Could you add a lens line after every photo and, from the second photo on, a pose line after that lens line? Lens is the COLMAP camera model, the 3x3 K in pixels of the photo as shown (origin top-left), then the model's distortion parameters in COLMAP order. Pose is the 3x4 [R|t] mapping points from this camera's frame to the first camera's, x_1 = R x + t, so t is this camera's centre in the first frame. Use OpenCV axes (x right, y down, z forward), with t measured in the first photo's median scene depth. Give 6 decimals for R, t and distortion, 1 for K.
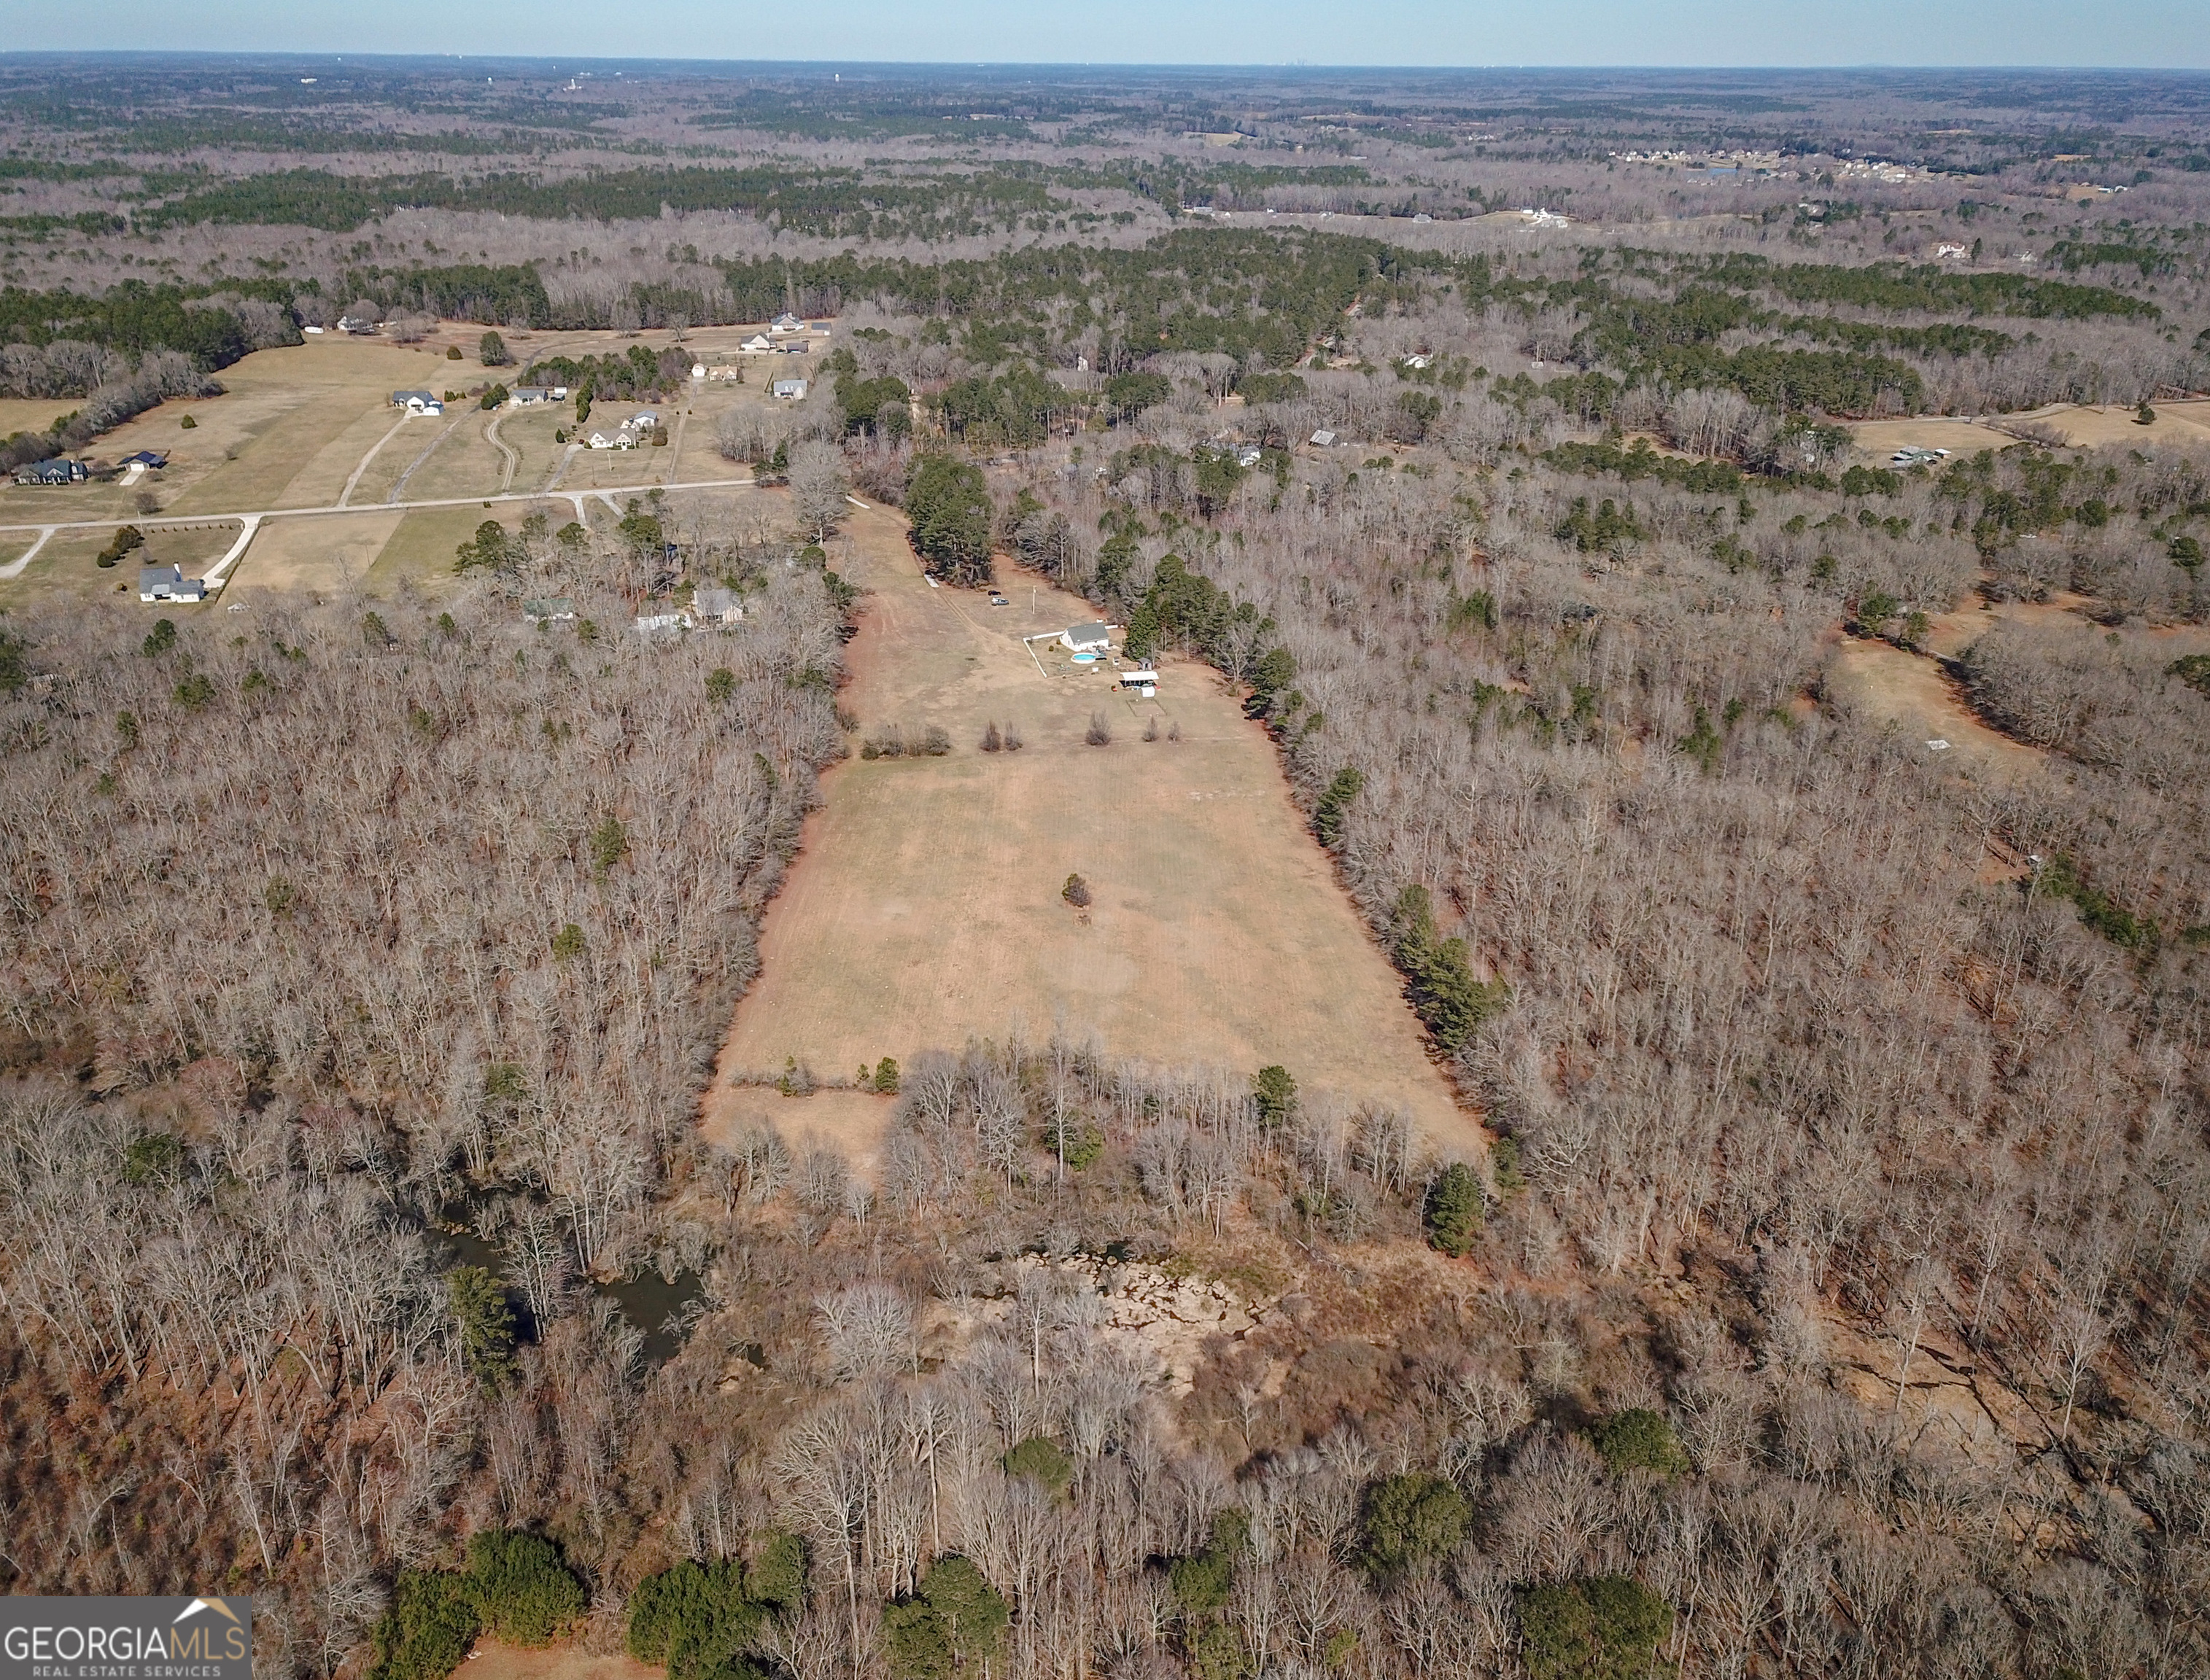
lens RADIAL K [[1763.0, 0, 1105.0], [0, 1763.0, 840.0], [0, 0, 1]] dist [0.051781, -0.038904]
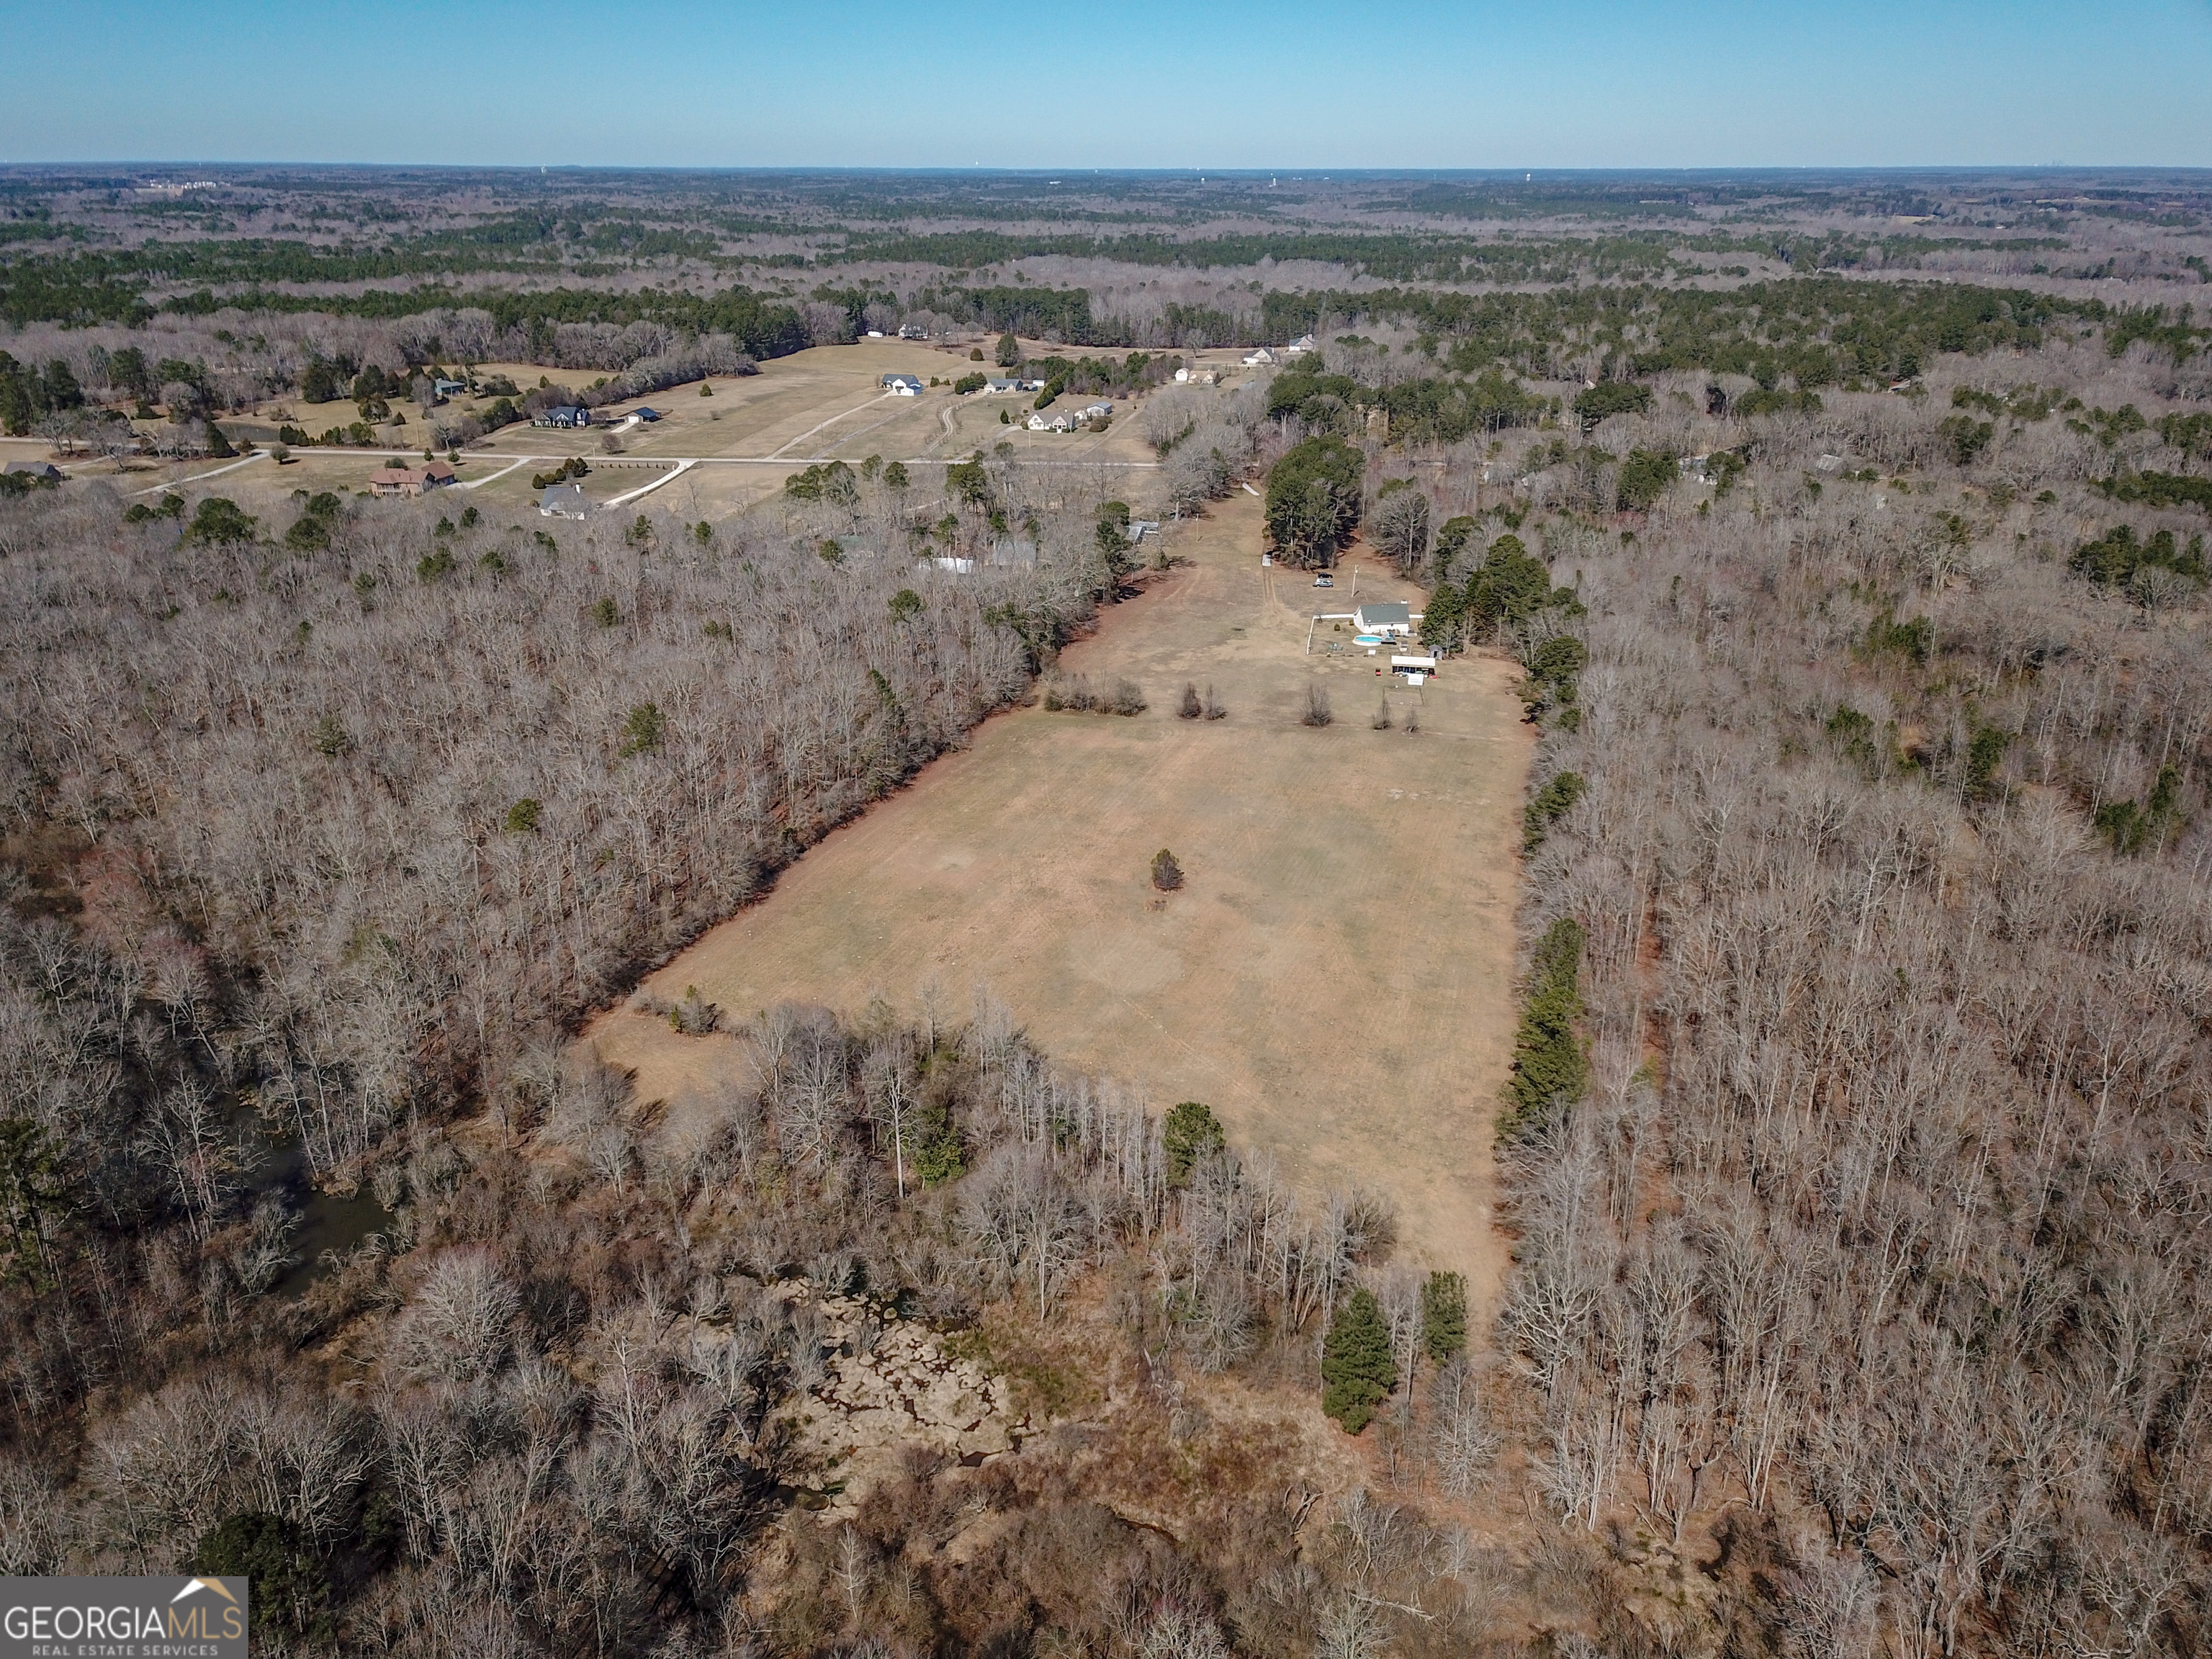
lens RADIAL K [[1701.4, 0, 1106.0], [0, 1701.4, 829.5], [0, 0, 1]] dist [0.033896, -0.003319]
pose [[0.924342, 0.137915, -0.355767, 0.127975], [-0.157589, 0.987142, -0.026772, 0.019829], [0.347501, 0.080812, 0.934191, 0.151593]]
